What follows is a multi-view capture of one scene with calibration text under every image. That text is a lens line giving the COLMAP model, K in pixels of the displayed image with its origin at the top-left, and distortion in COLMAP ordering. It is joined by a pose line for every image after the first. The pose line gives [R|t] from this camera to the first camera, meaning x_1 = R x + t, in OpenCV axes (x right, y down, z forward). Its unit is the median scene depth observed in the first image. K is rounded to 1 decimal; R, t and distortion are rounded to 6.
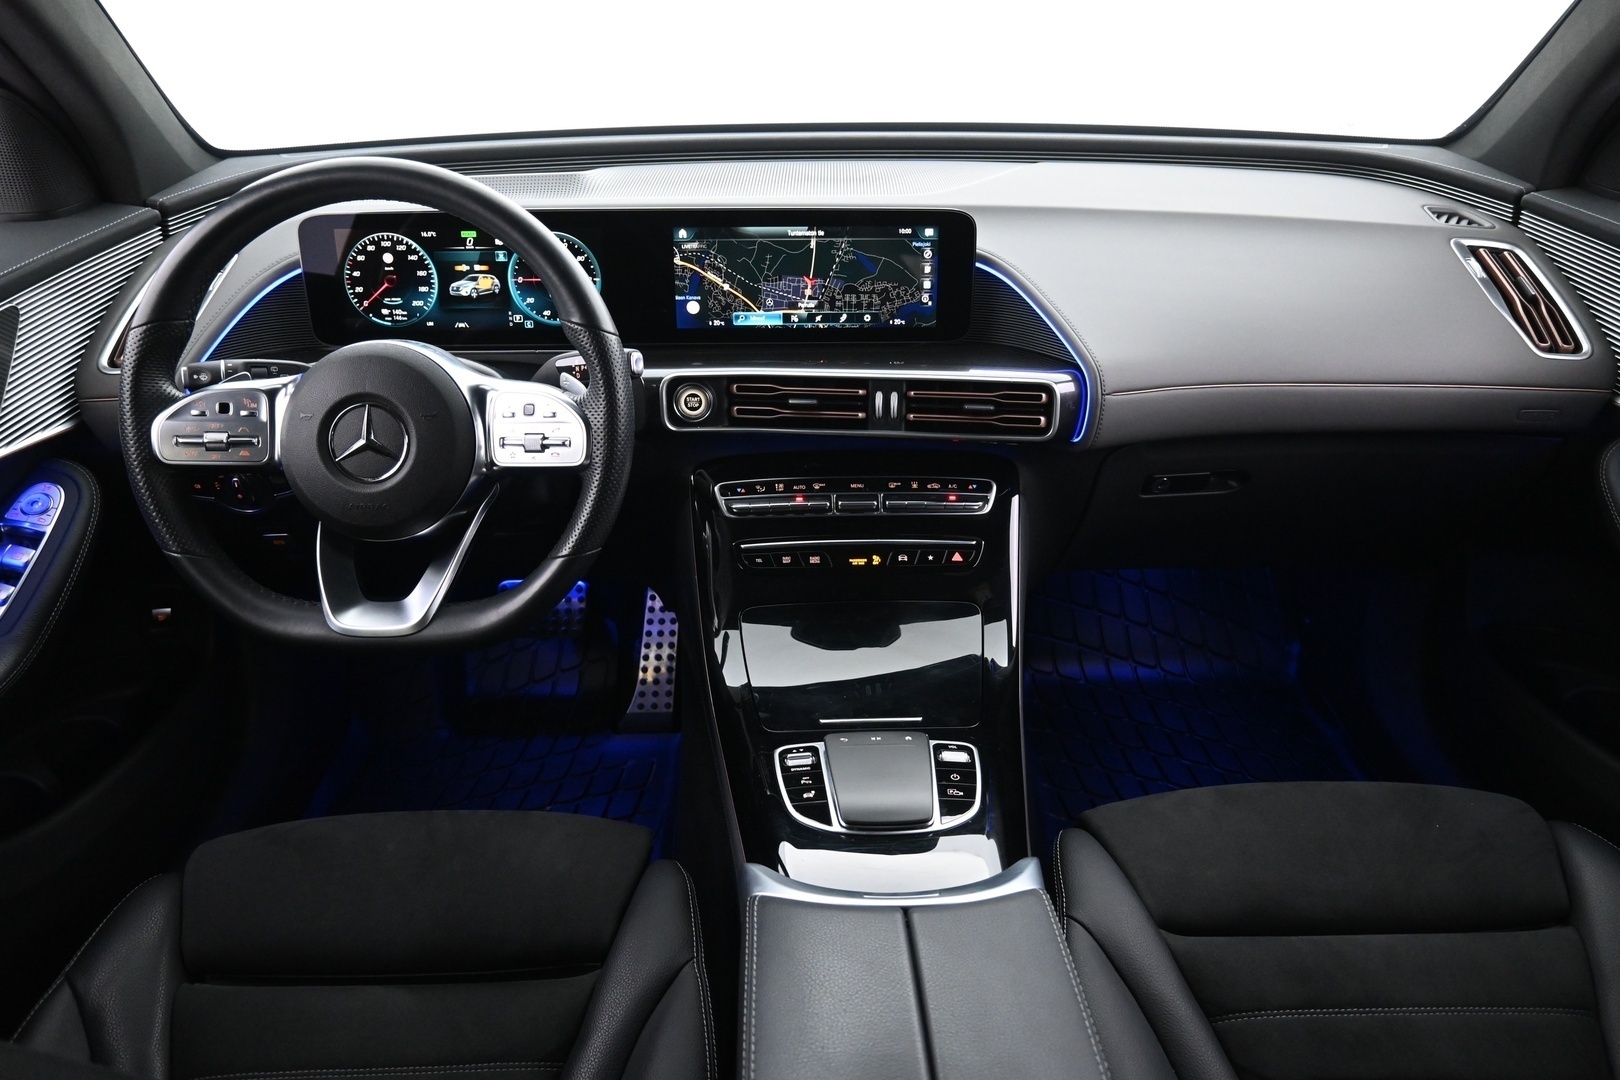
lens RADIAL K [[1110.8, 0, 810.6], [0, 1110.8, 539.5], [0, 0, 1]] dist [0.002115, -0.002116]
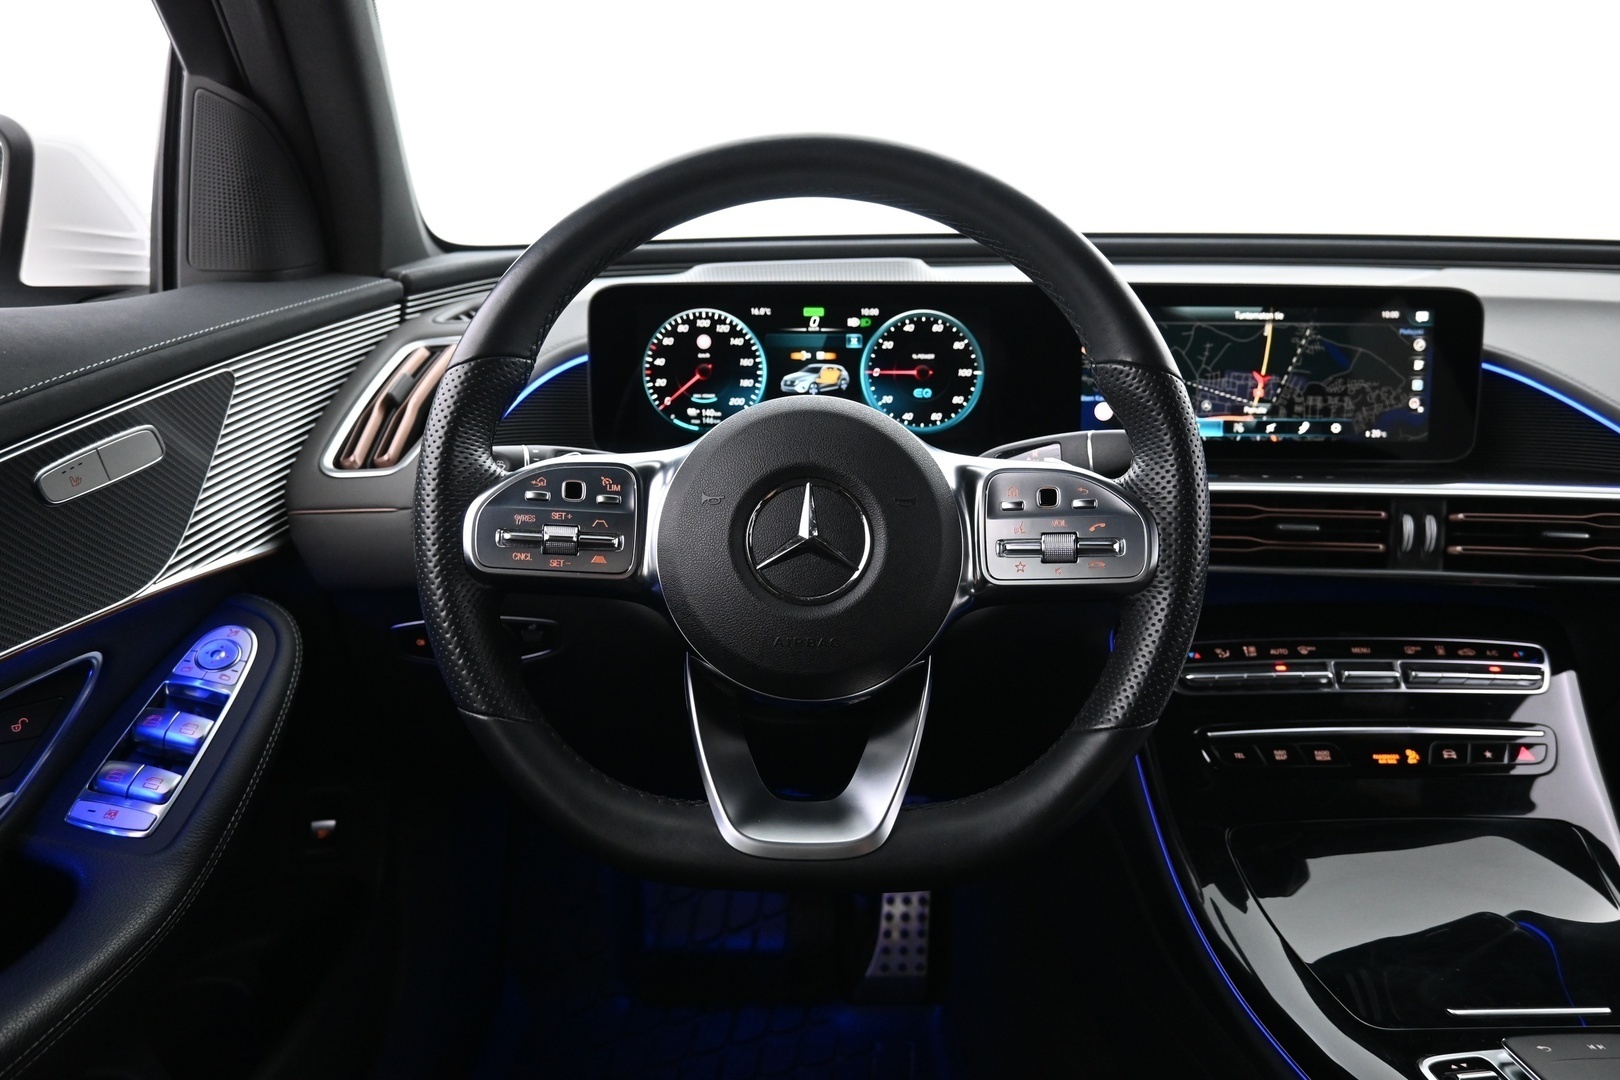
lens RADIAL K [[1110.8, 0, 812.3], [0, 1110.8, 538.5], [0, 0, 1]] dist [0.002115, -0.002116]
pose [[0.999916, 0.011587, -0.005758, -0.308061], [-0.012536, 0.977752, -0.209391, 0.034908], [0.003203, 0.209445, 0.977815, 0.298051]]
